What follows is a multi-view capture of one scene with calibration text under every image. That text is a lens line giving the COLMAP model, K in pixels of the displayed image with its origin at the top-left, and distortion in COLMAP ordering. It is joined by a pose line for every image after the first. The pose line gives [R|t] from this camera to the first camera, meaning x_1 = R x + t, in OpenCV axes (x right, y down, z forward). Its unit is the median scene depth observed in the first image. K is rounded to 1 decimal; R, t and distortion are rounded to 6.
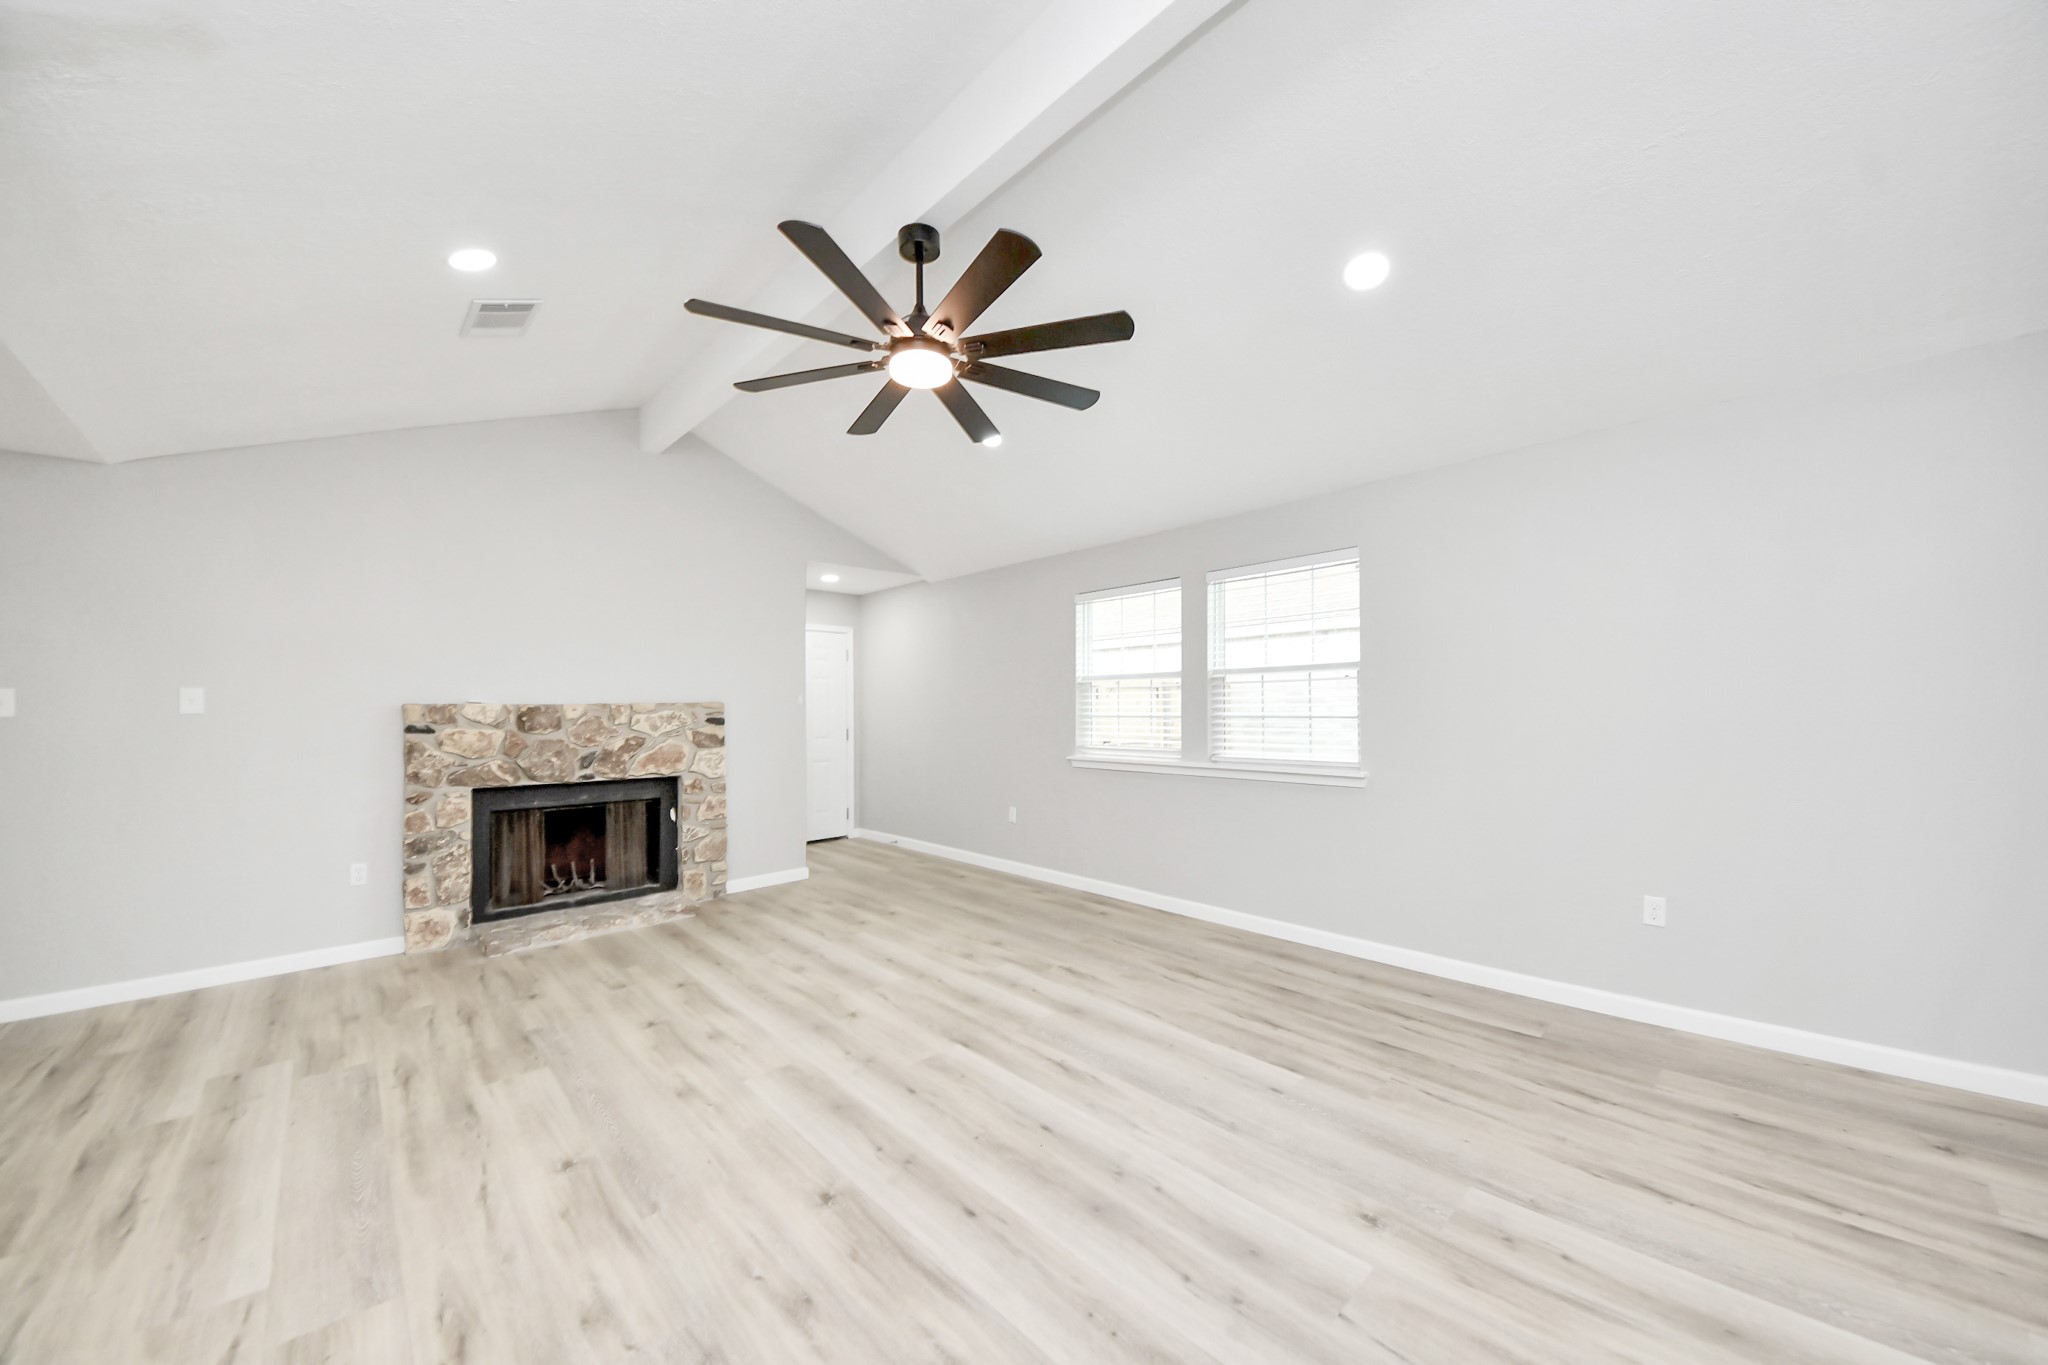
lens RADIAL K [[735.1, 0, 1026.1], [0, 735.1, 688.4], [0, 0, 1]] dist [0.026786, -0.018614]
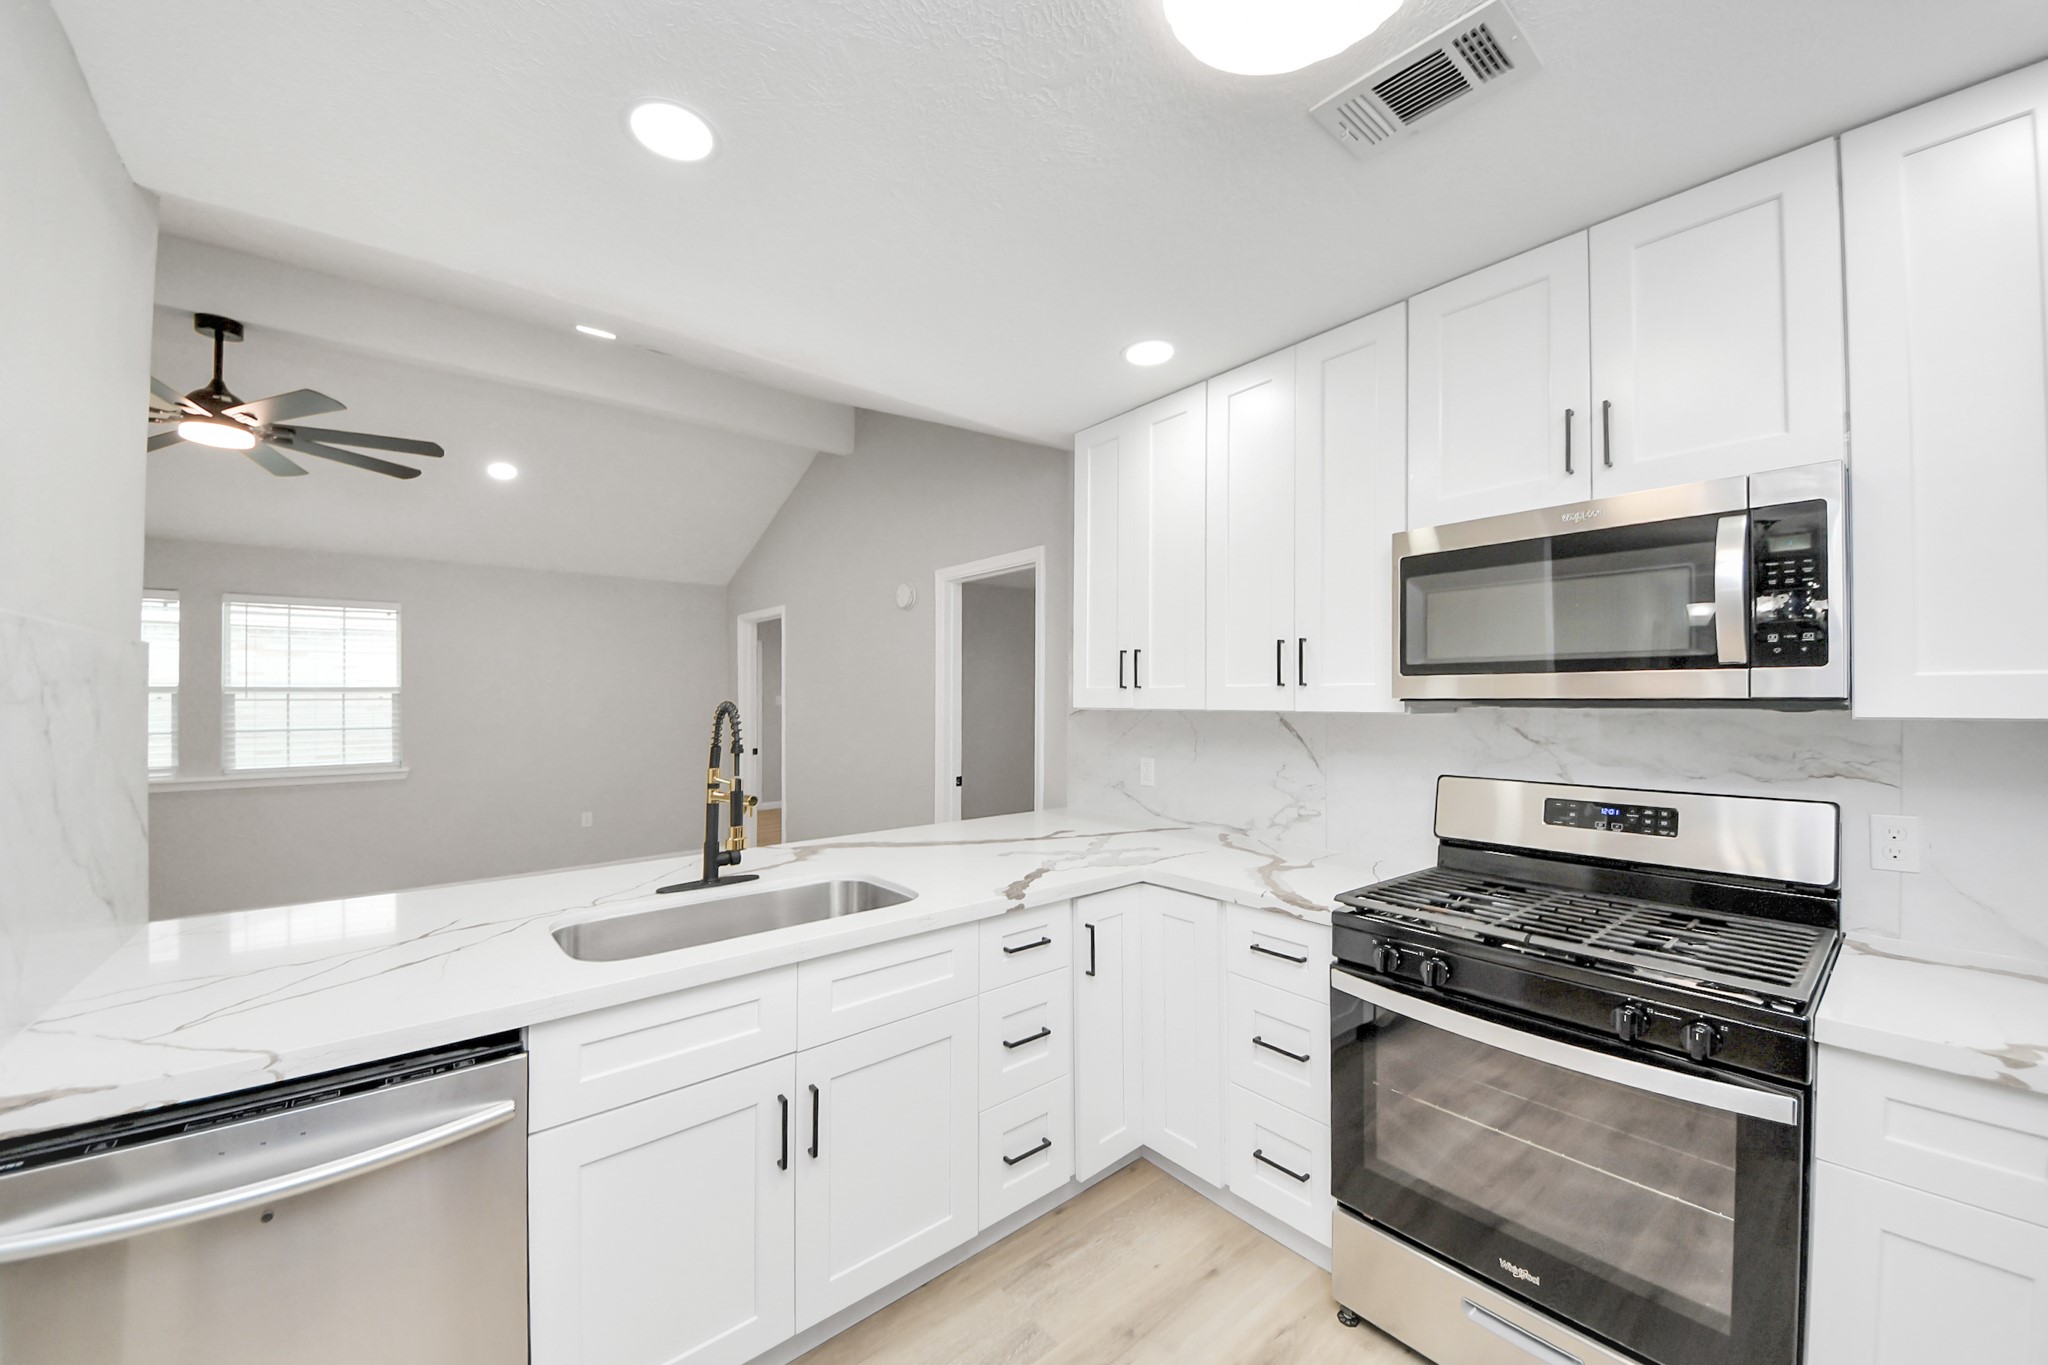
lens RADIAL K [[753.3, 0, 1020.4], [0, 753.3, 691.6], [0, 0, 1]] dist [0.020983, -0.014614]
pose [[0.076379, 0.018291, 0.996911, -0.766950], [-0.021928, 0.999621, -0.016660, -0.027423], [-0.996838, -0.020587, 0.076751, -0.206495]]
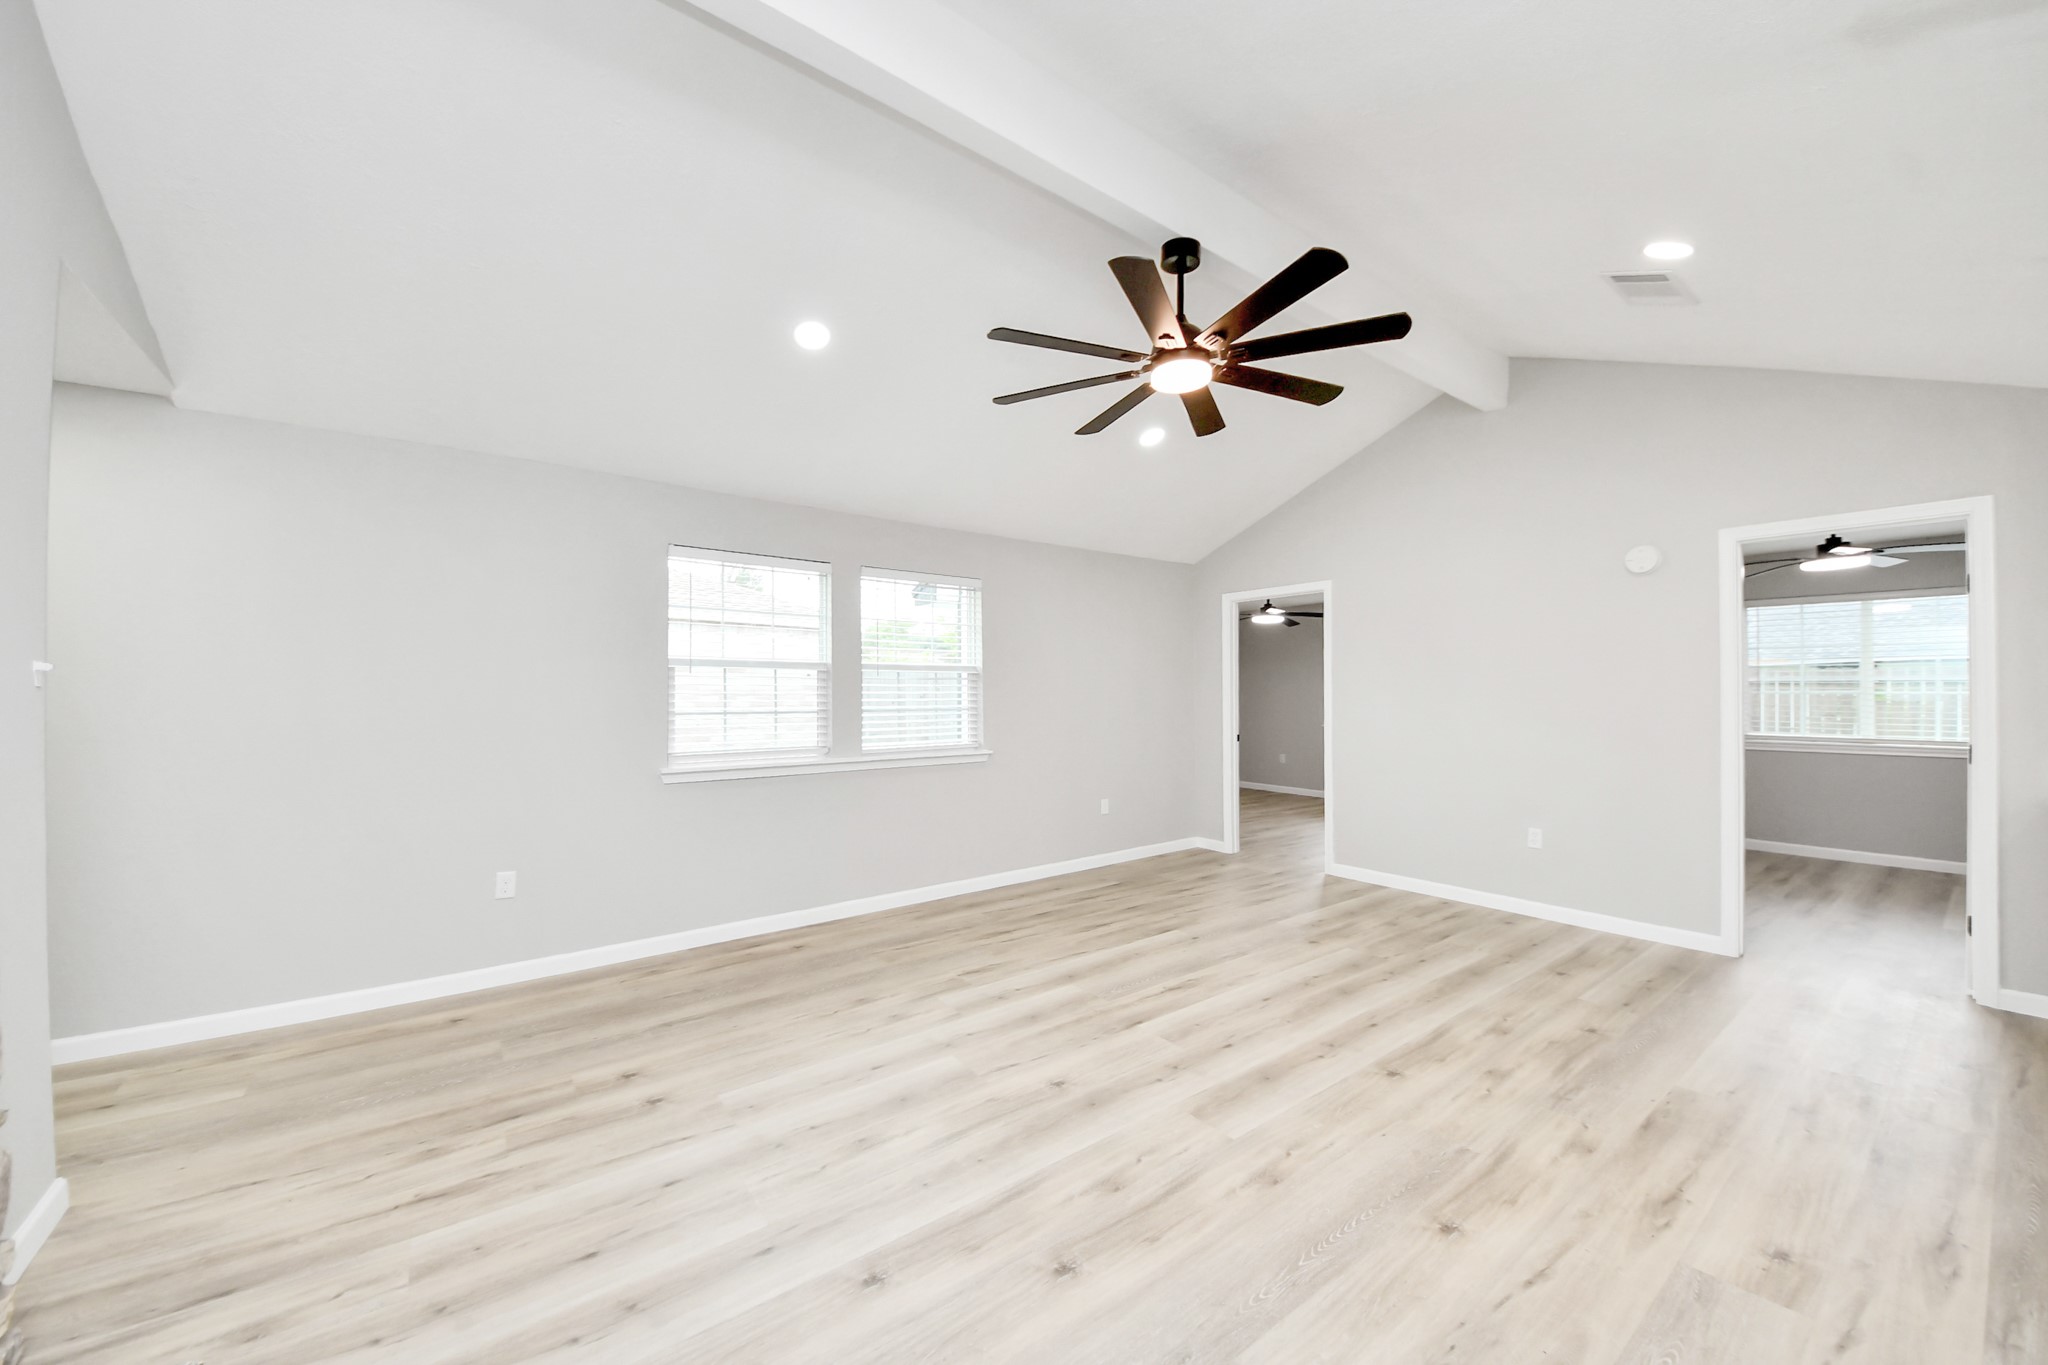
lens RADIAL K [[744.8, 0, 1029.6], [0, 744.8, 692.5], [0, 0, 1]] dist [0.038120, -0.022002]
pose [[0.100682, 0.011379, 0.994854, -0.787968], [-0.025399, 0.999638, -0.008864, 0.018102], [-0.994594, -0.024376, 0.100935, 0.716015]]
